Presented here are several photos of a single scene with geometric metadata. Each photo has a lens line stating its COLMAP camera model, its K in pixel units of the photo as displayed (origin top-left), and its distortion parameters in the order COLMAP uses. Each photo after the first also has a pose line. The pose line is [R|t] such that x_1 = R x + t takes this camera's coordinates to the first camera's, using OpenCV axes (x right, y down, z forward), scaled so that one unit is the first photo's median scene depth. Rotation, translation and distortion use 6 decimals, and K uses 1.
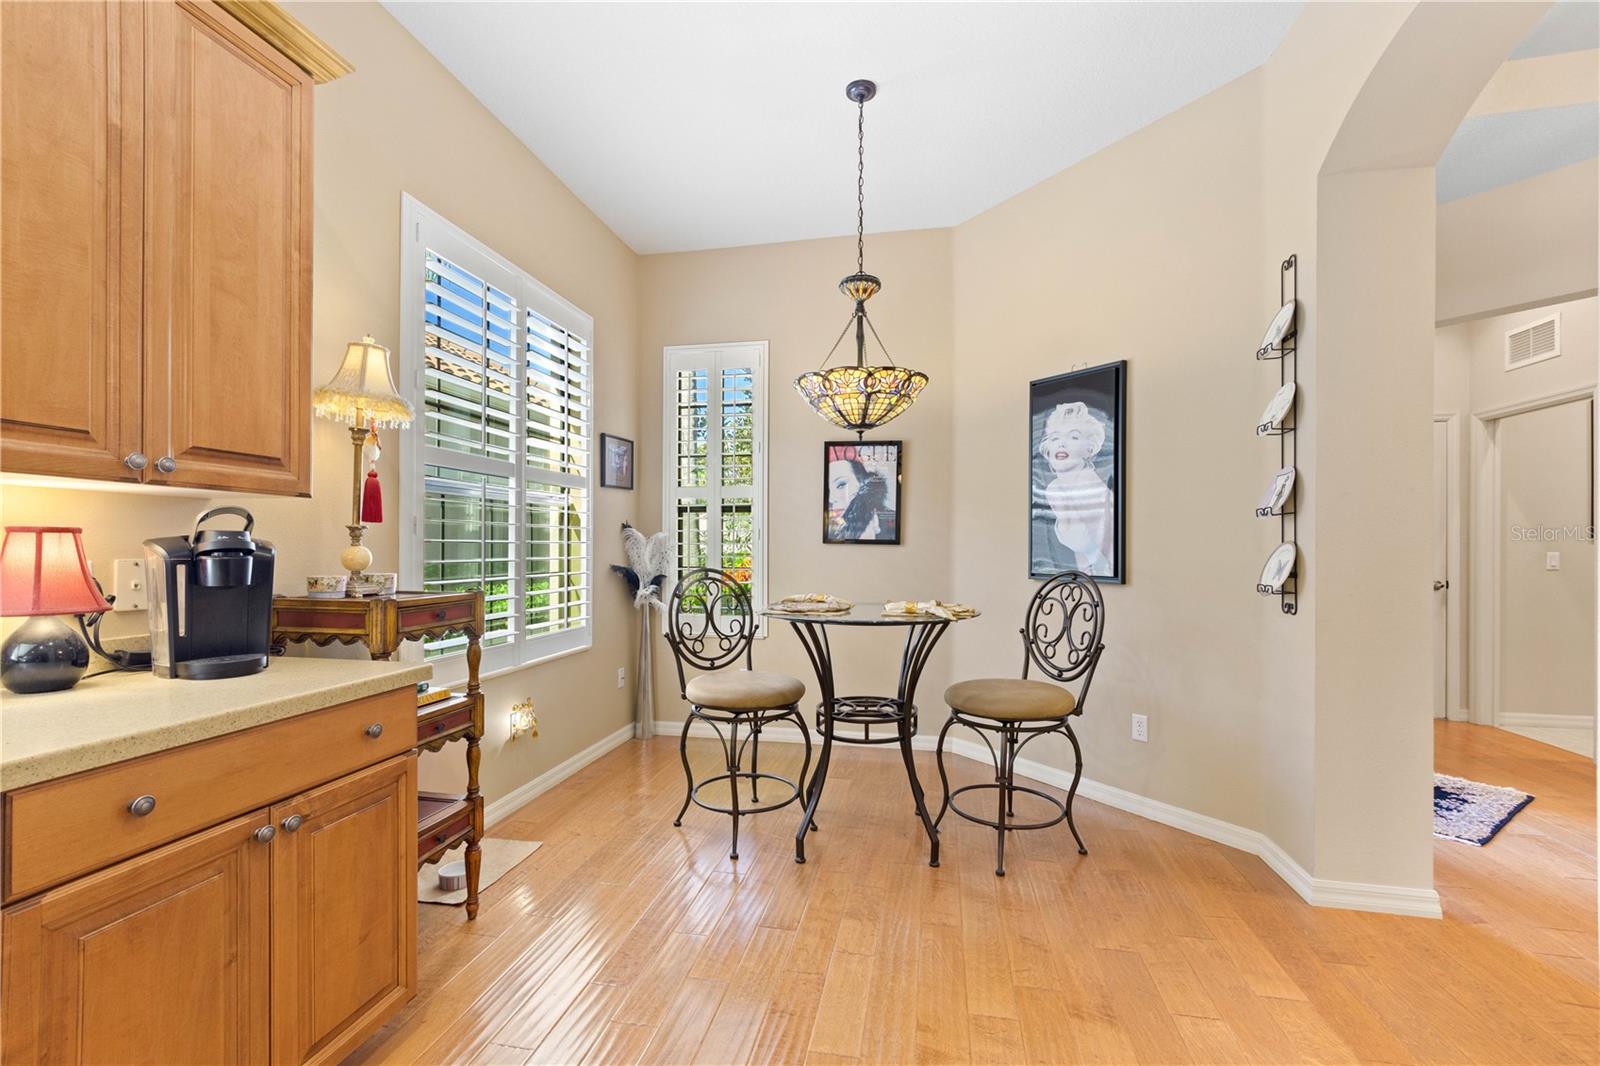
lens RADIAL K [[686.2, 0, 800.0], [0, 686.2, 548.2], [0, 0, 1]] dist [-0.004490, -0.000175]
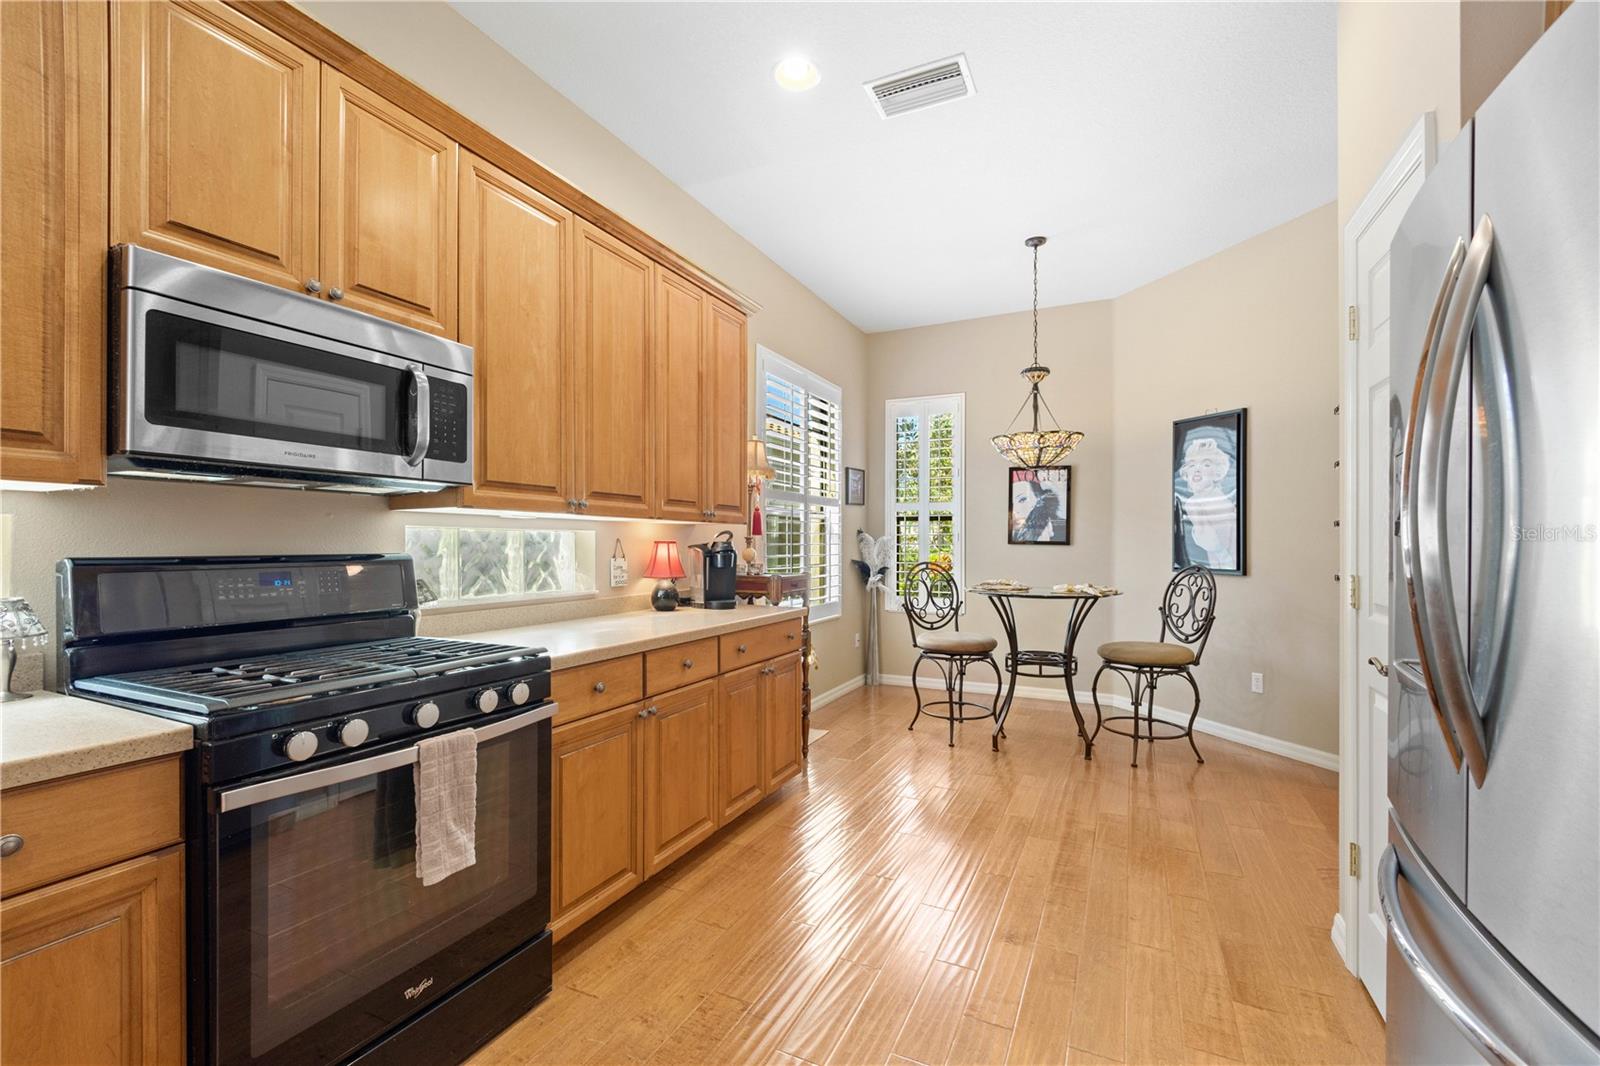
lens RADIAL K [[686.2, 0, 793.1], [0, 686.2, 542.4], [0, 0, 1]] dist [-0.004490, -0.000175]
pose [[0.965572, -0.001623, -0.260130, -0.033067], [0.000663, 0.999993, -0.003778, -0.007949], [0.260134, 0.003476, 0.965566, -0.558795]]
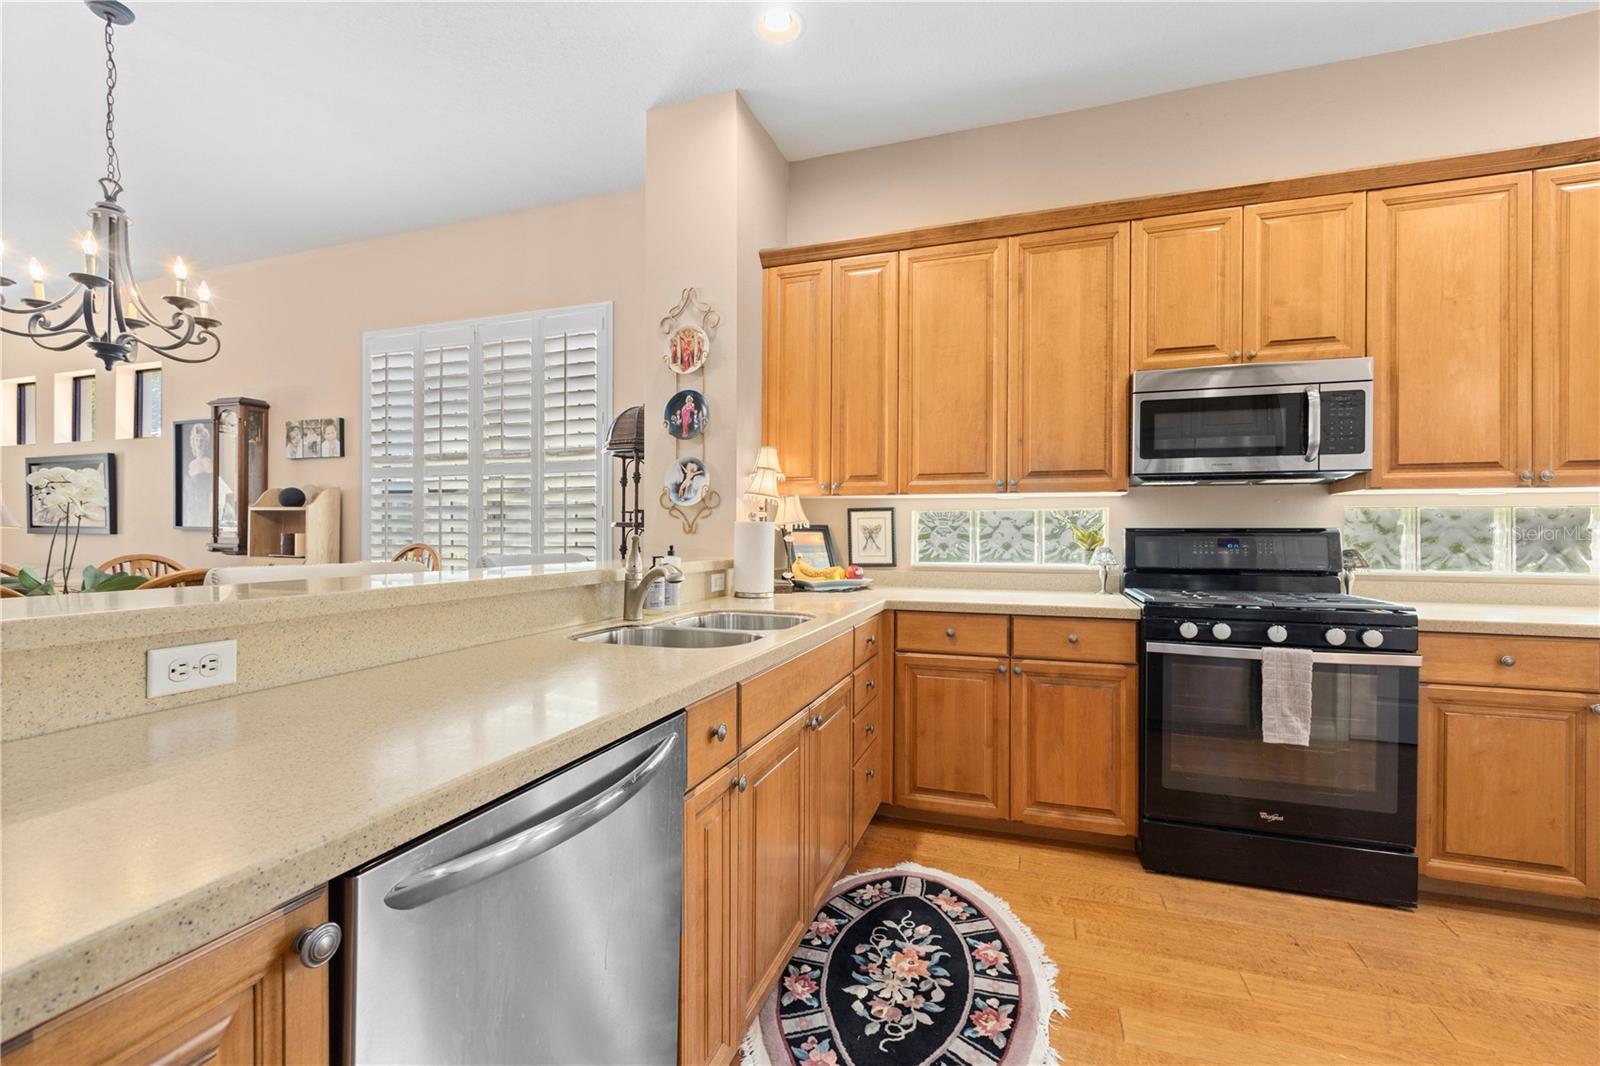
lens RADIAL K [[686.2, 0, 803.9], [0, 686.2, 536.7], [0, 0, 1]] dist [-0.004490, -0.000175]
pose [[-0.137832, 0.001965, -0.990454, 0.396036], [-0.004345, 0.999987, 0.002589, 0.013088], [0.990446, 0.004661, -0.137822, -0.547357]]
